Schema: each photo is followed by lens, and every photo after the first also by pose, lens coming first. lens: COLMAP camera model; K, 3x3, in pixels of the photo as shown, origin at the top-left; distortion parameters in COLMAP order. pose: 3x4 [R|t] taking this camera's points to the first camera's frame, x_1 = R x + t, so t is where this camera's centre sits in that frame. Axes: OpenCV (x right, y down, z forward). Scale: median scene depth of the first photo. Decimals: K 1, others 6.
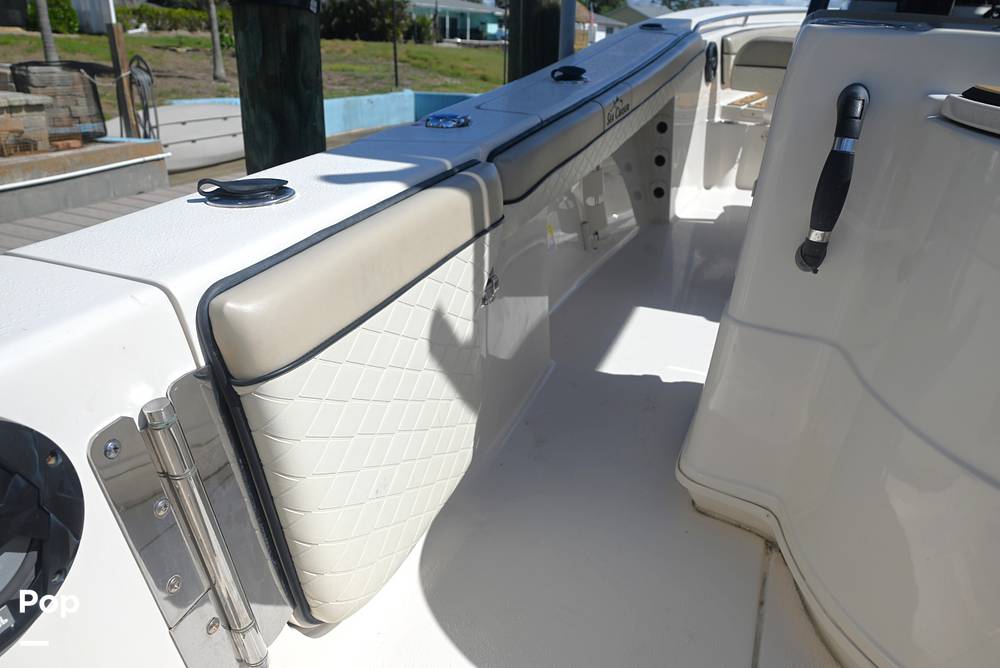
lens RADIAL K [[680.7, 0, 491.0], [0, 680.7, 326.3], [0, 0, 1]] dist [-0.011567, 0.002991]
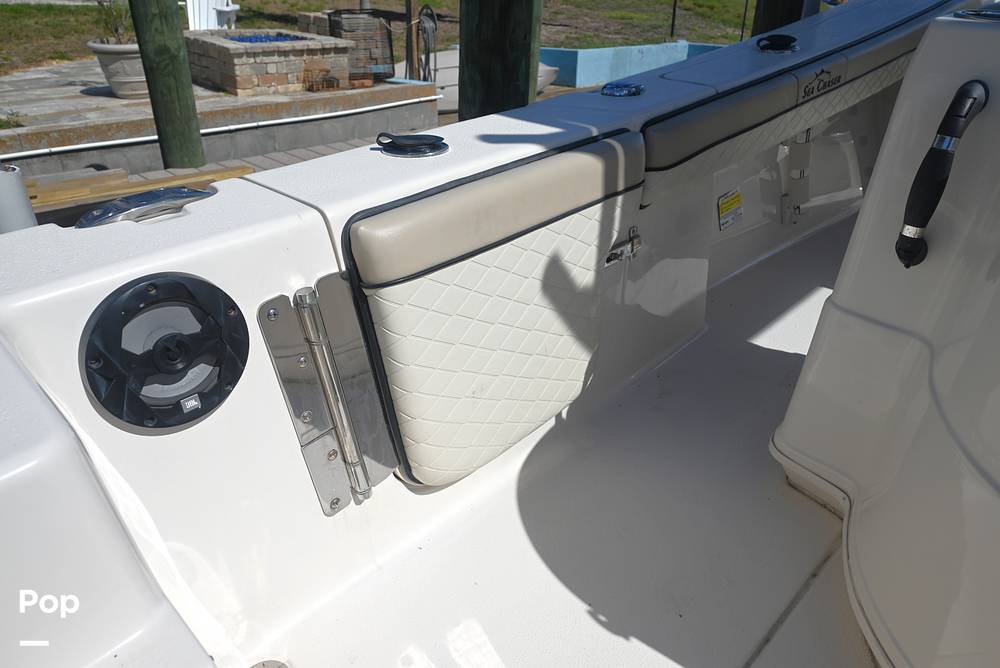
lens RADIAL K [[680.7, 0, 501.4], [0, 680.7, 319.8], [0, 0, 1]] dist [-0.011567, 0.002991]
pose [[0.930906, 0.159237, -0.328722, 0.212722], [-0.138980, 0.986693, 0.084388, -0.002419], [0.337786, -0.032872, 0.940649, -0.126864]]
